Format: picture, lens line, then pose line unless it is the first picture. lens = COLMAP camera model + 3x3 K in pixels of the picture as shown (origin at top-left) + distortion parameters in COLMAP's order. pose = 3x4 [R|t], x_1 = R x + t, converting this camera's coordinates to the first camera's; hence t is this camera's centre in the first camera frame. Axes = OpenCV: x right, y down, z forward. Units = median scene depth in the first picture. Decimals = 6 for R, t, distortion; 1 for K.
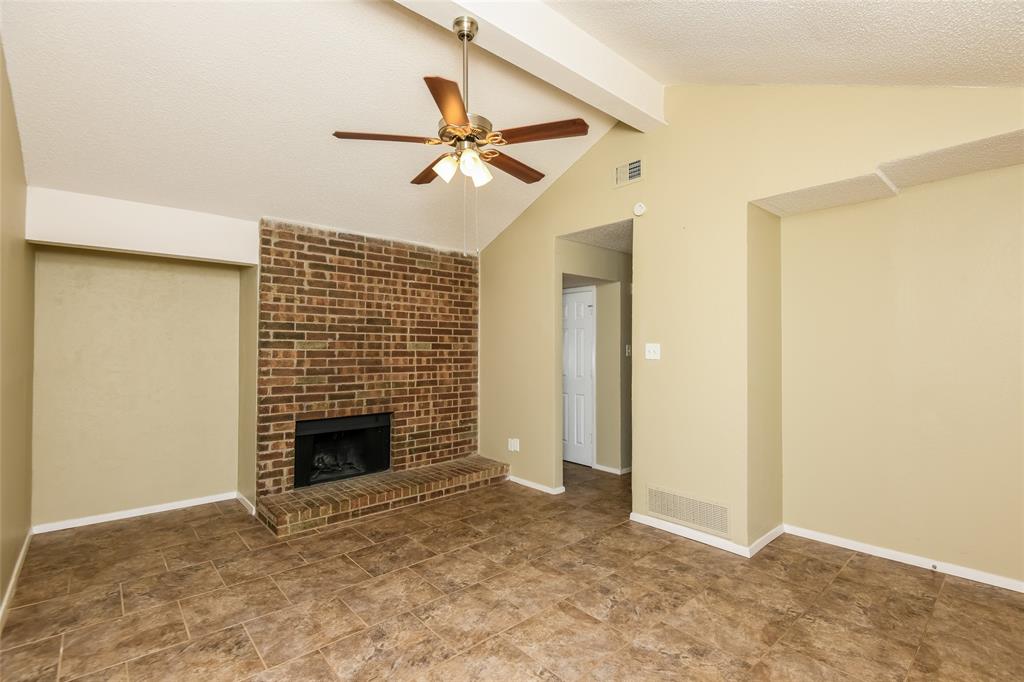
lens RADIAL K [[466.3, 0, 504.7], [0, 466.3, 339.9], [0, 0, 1]] dist [0.033361, -0.015249]
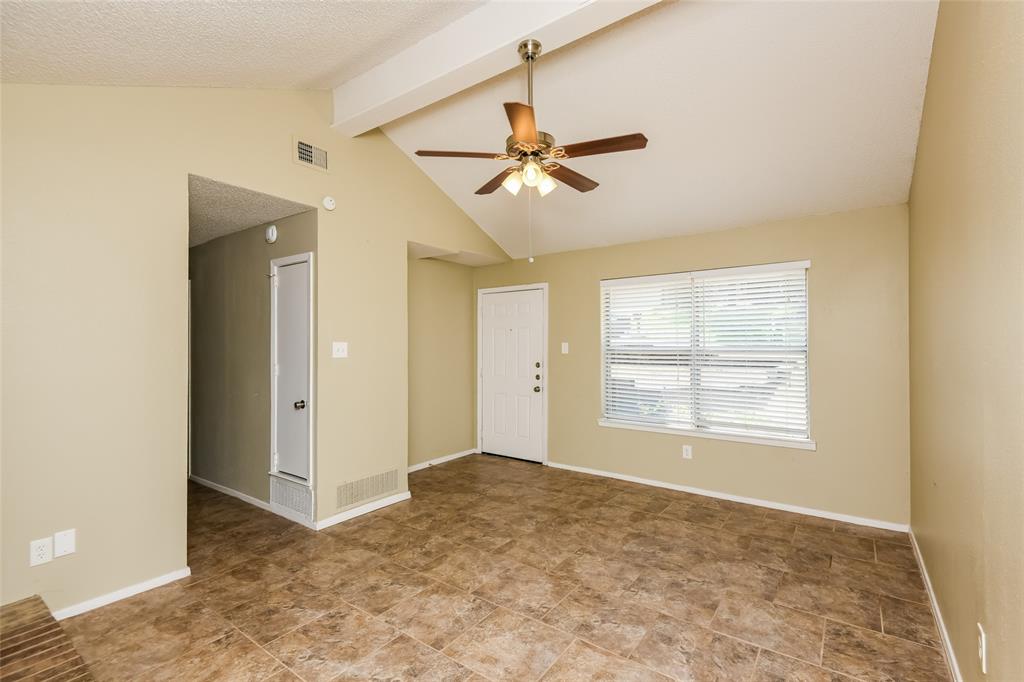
lens RADIAL K [[466.3, 0, 504.7], [0, 466.3, 339.9], [0, 0, 1]] dist [0.033361, -0.015249]
pose [[-0.216260, 0.022637, 0.976073, -1.015279], [-0.008373, 0.999651, -0.025039, 0.027406], [-0.976300, -0.013587, -0.215995, 1.148477]]
